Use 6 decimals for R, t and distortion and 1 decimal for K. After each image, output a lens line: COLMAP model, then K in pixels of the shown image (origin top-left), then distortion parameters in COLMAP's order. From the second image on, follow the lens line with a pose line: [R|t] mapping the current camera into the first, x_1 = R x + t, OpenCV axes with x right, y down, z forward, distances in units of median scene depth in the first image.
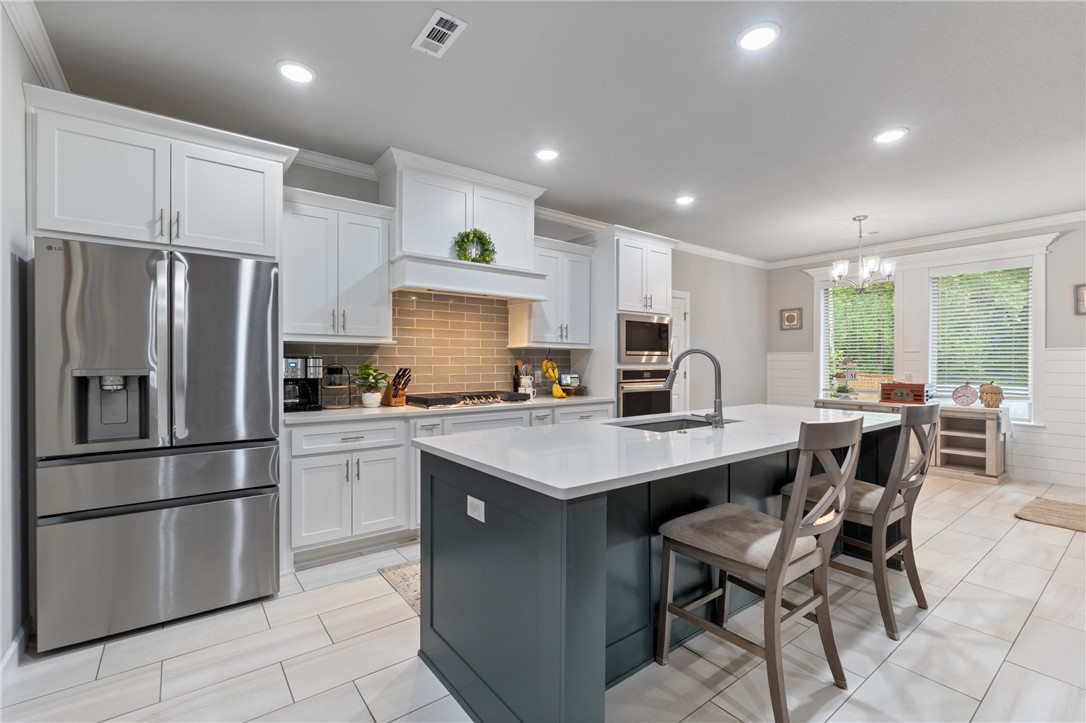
lens RADIAL K [[473.4, 0, 539.7], [0, 473.4, 364.9], [0, 0, 1]] dist [-0.004081, 0.000392]
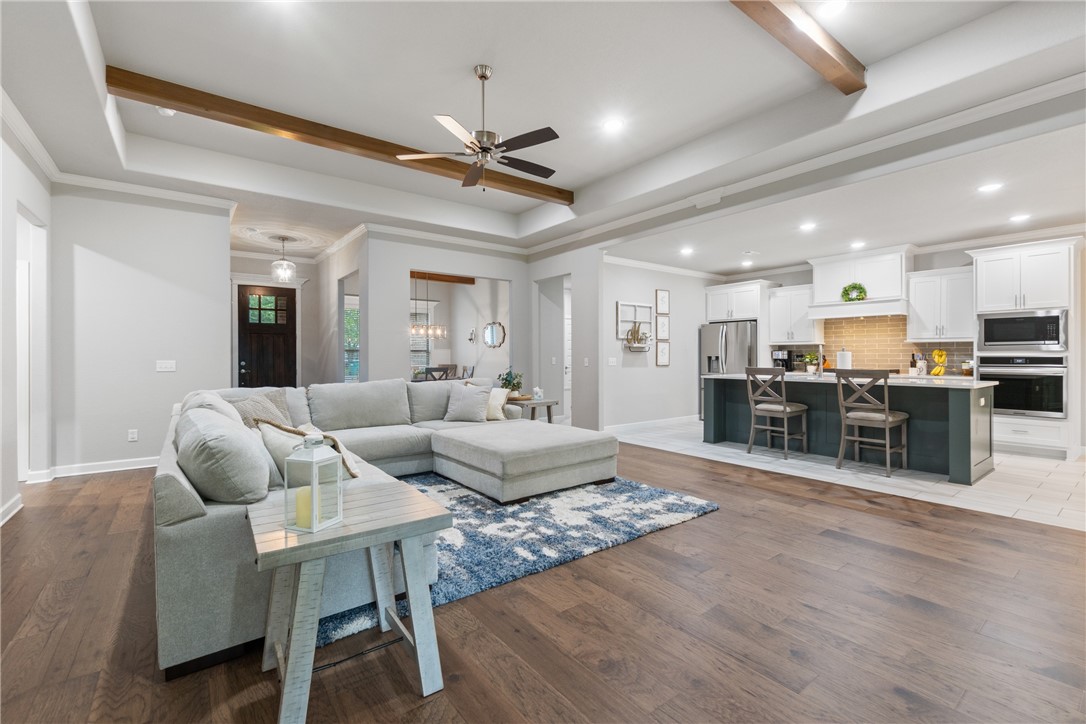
lens RADIAL K [[473.4, 0, 537.8], [0, 473.4, 357.9], [0, 0, 1]] dist [-0.004081, 0.000392]
pose [[0.005655, 0.002661, -0.999980, 1.772242], [-0.002199, 0.999994, 0.002648, 0.015936], [0.999982, 0.002184, 0.005660, -0.295326]]
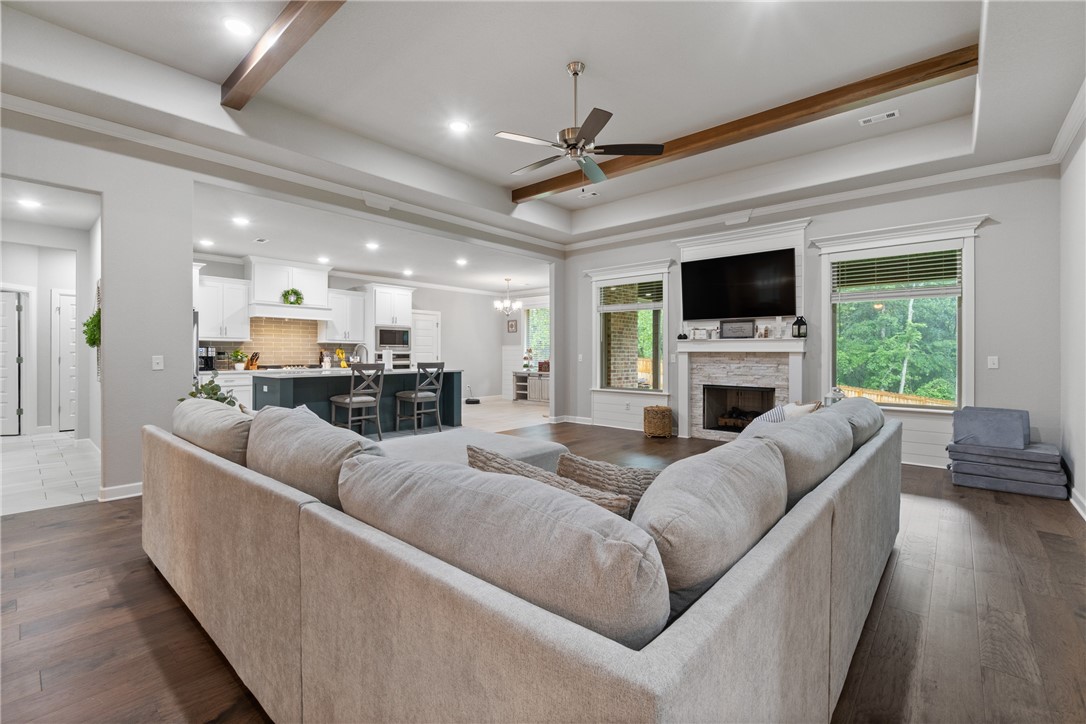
lens RADIAL K [[473.4, 0, 539.2], [0, 473.4, 353.3], [0, 0, 1]] dist [-0.004081, 0.000392]
pose [[0.981008, 0.001206, 0.193961, 0.547172], [-0.000045, 0.999982, -0.005992, 0.023323], [-0.193965, 0.005870, 0.980991, -1.334471]]
